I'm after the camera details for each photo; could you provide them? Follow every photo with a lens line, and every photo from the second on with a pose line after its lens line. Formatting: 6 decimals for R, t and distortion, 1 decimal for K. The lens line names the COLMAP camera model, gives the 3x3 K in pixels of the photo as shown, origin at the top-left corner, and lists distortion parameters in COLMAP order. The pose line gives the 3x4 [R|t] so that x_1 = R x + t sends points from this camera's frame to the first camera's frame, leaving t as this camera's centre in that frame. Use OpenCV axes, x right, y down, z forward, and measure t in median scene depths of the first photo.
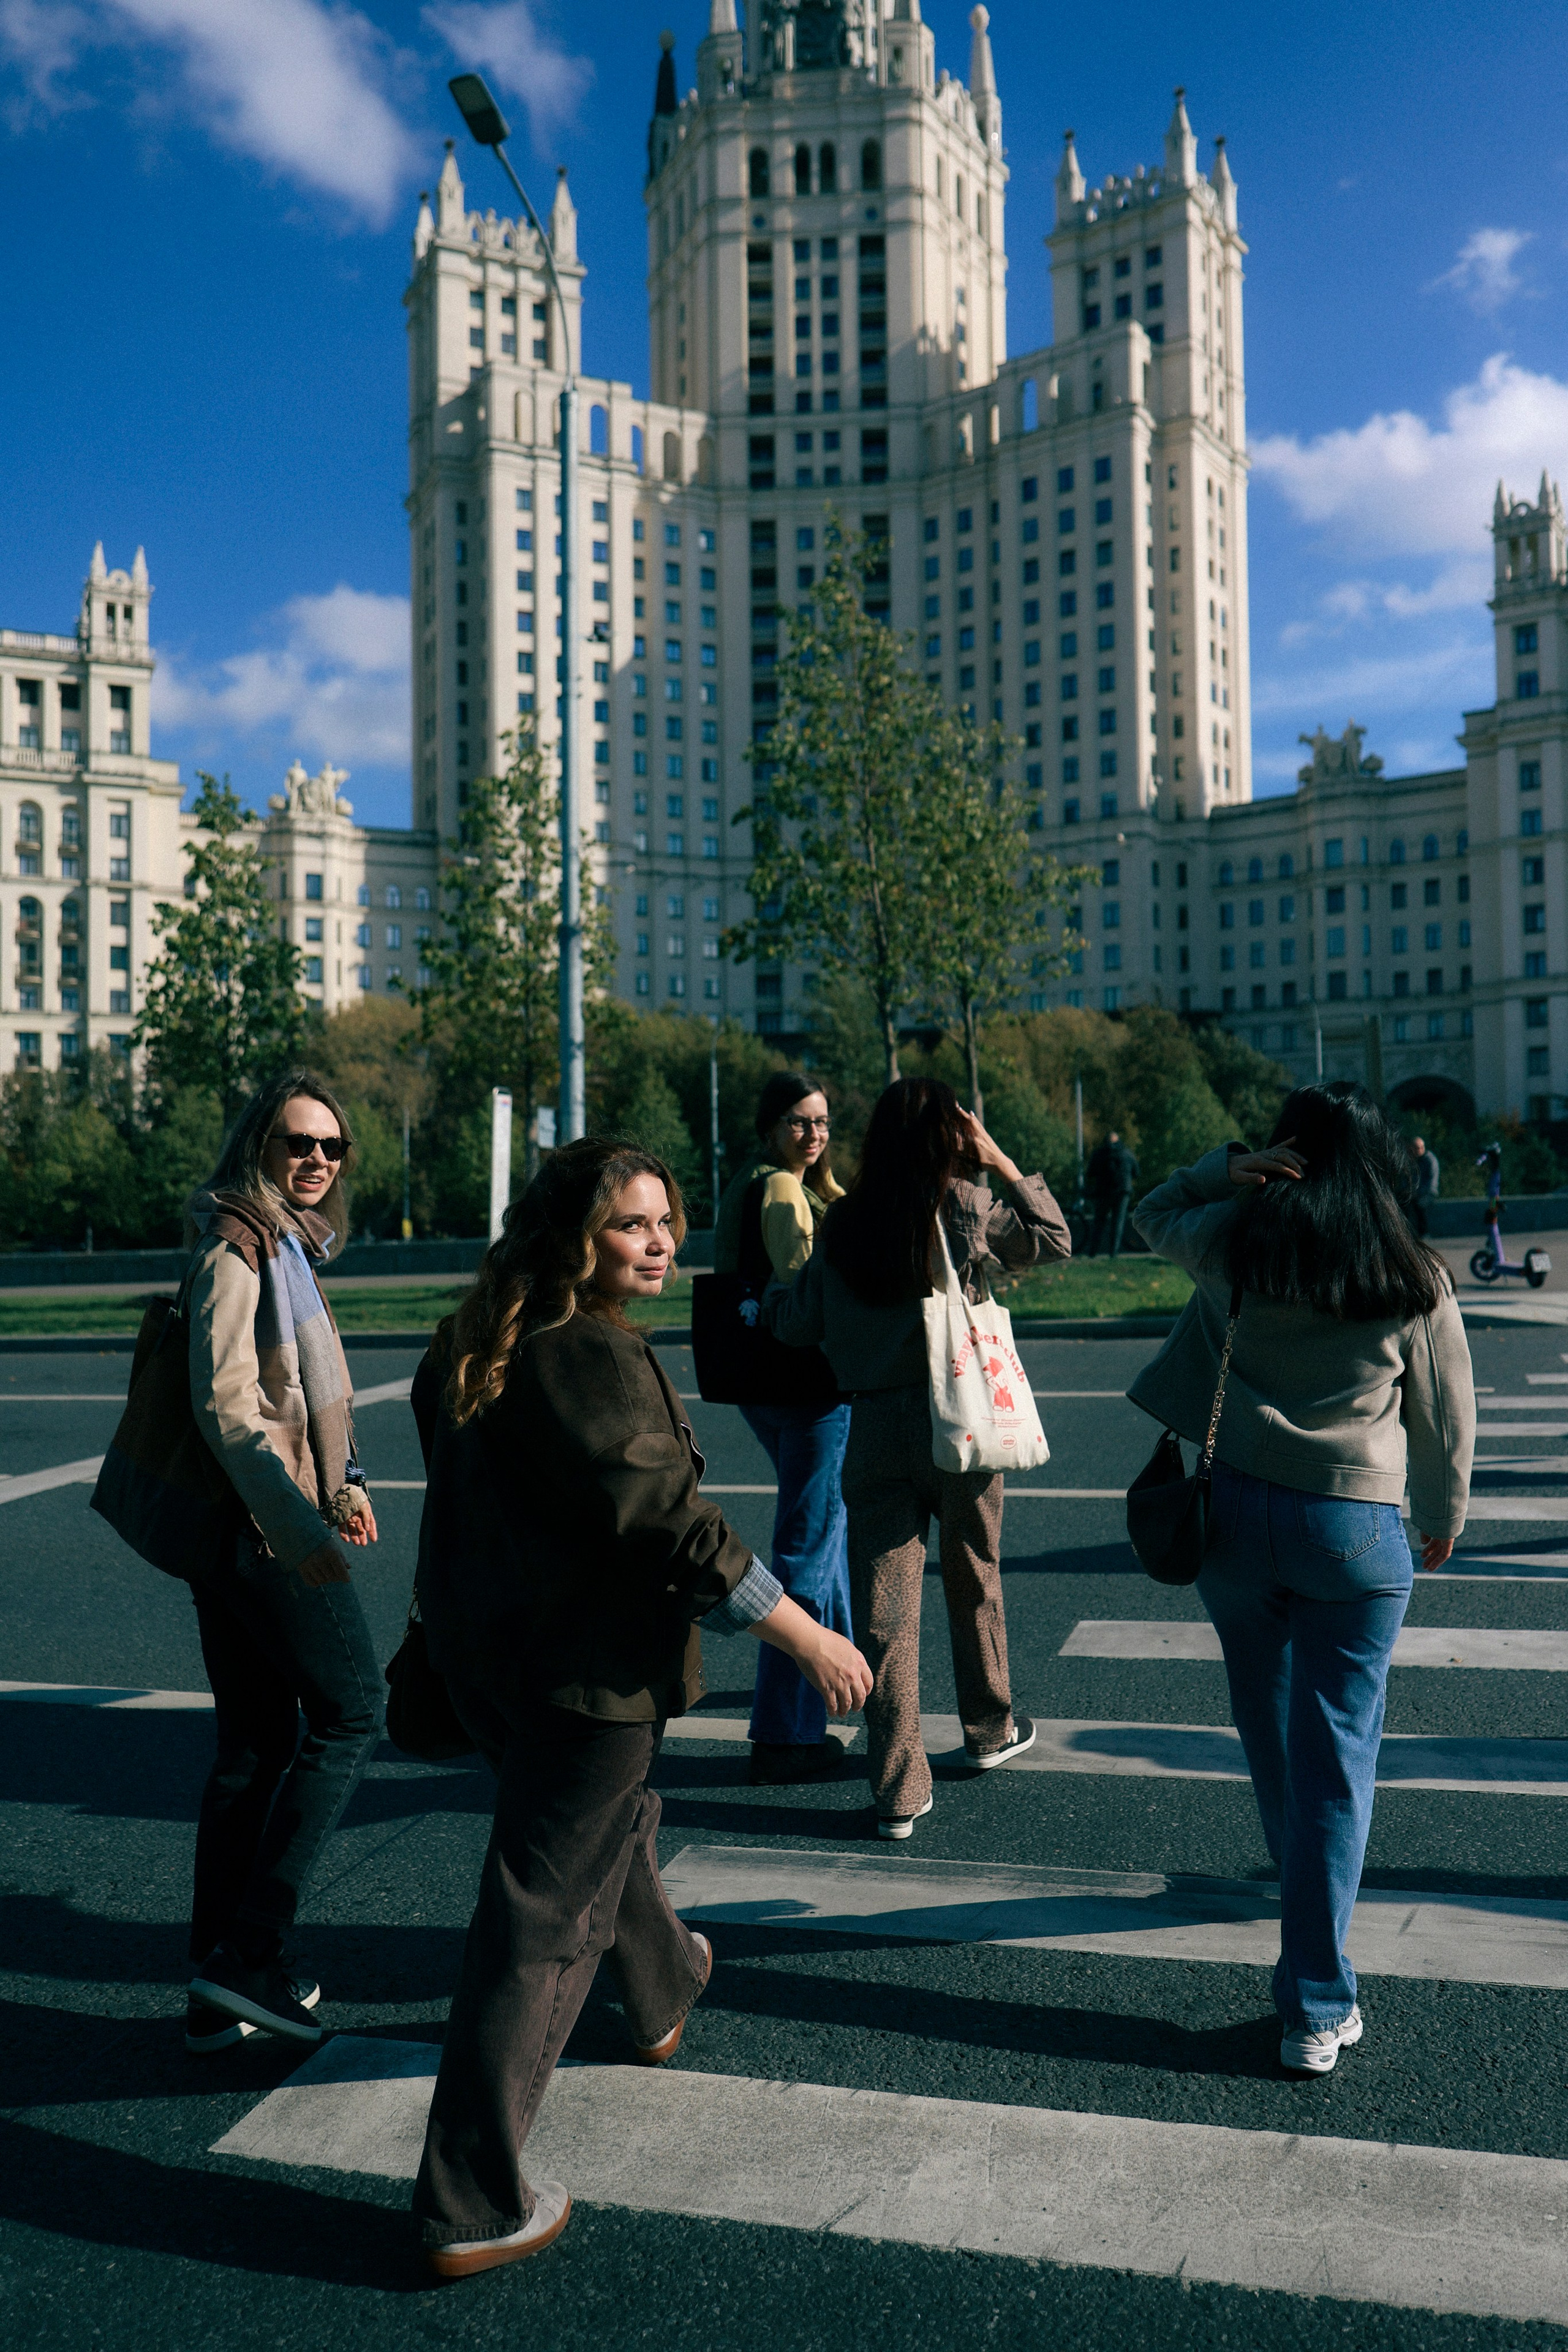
lens RADIAL K [[1882.4, 0, 769.4], [0, 1882.4, 1191.7], [0, 0, 1]] dist [-0.000002, -0.002702]
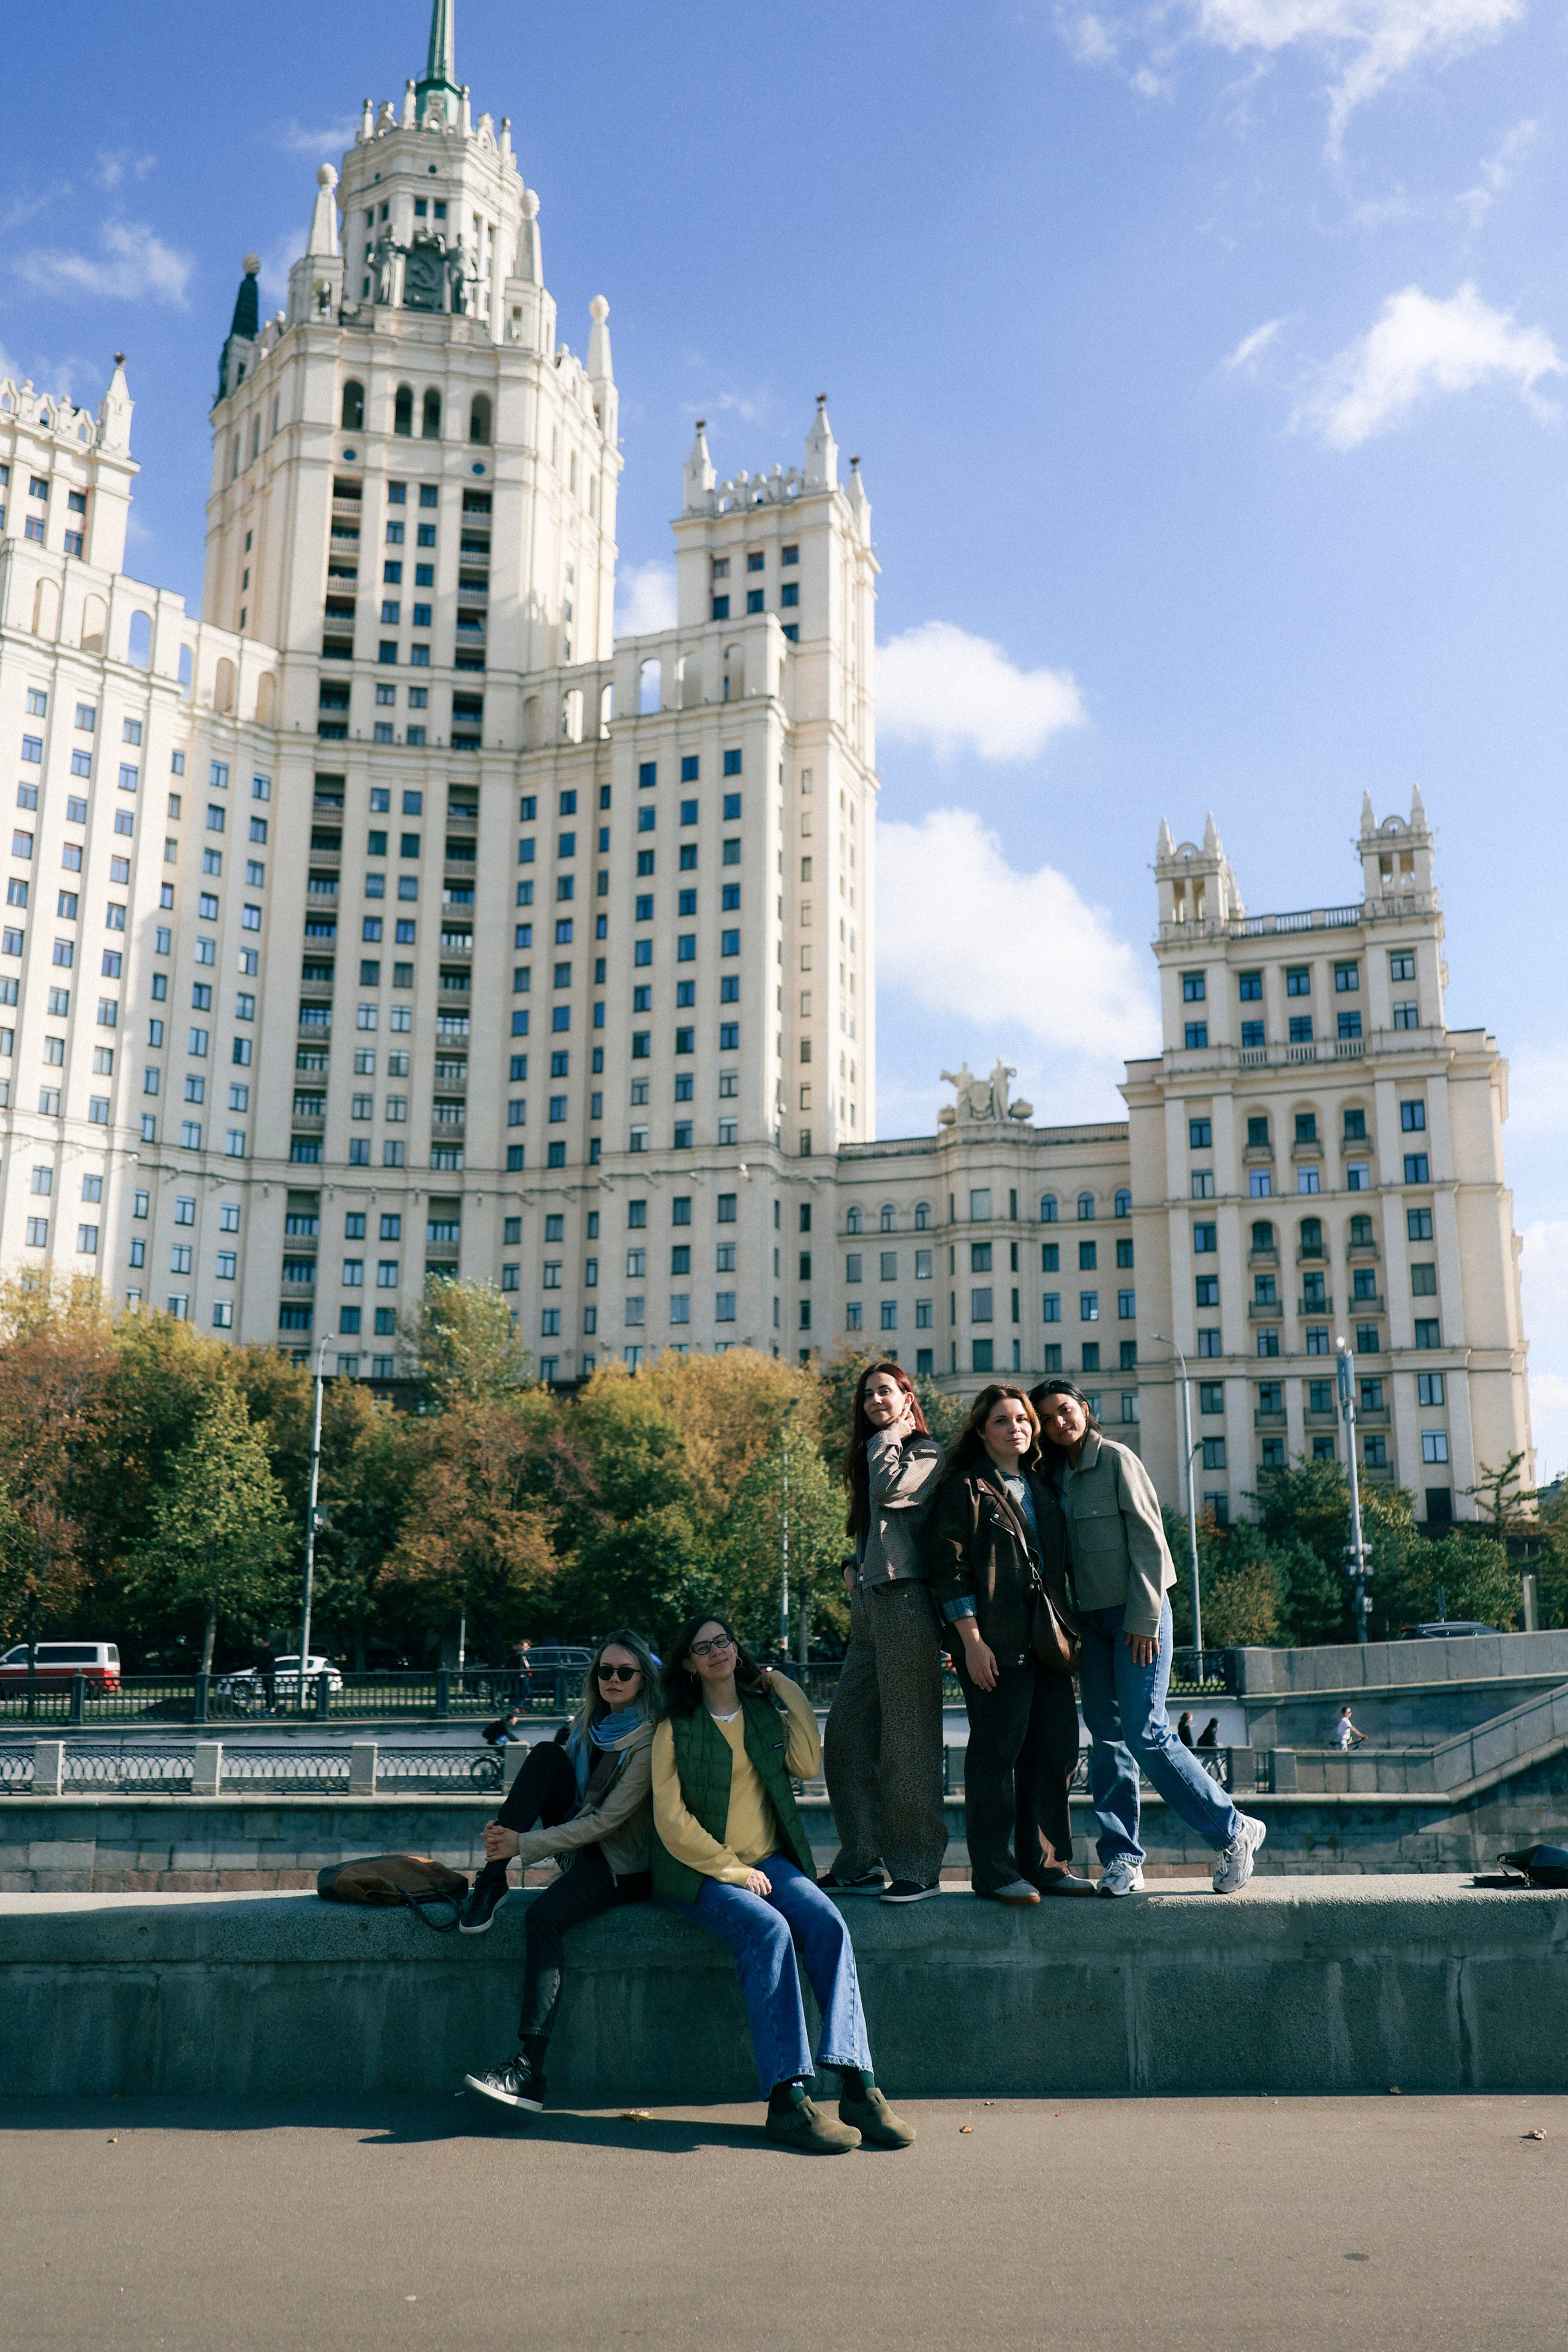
lens RADIAL K [[1968.7, 0, 762.4], [0, 1968.7, 1188.5], [0, 0, 1]] dist [0.014037, 0.001709]
pose [[0.962339, 0.081559, 0.259328, -0.033219], [-0.028947, 0.979255, -0.200555, -0.000457], [-0.270305, 0.185495, 0.944736, 0.149984]]
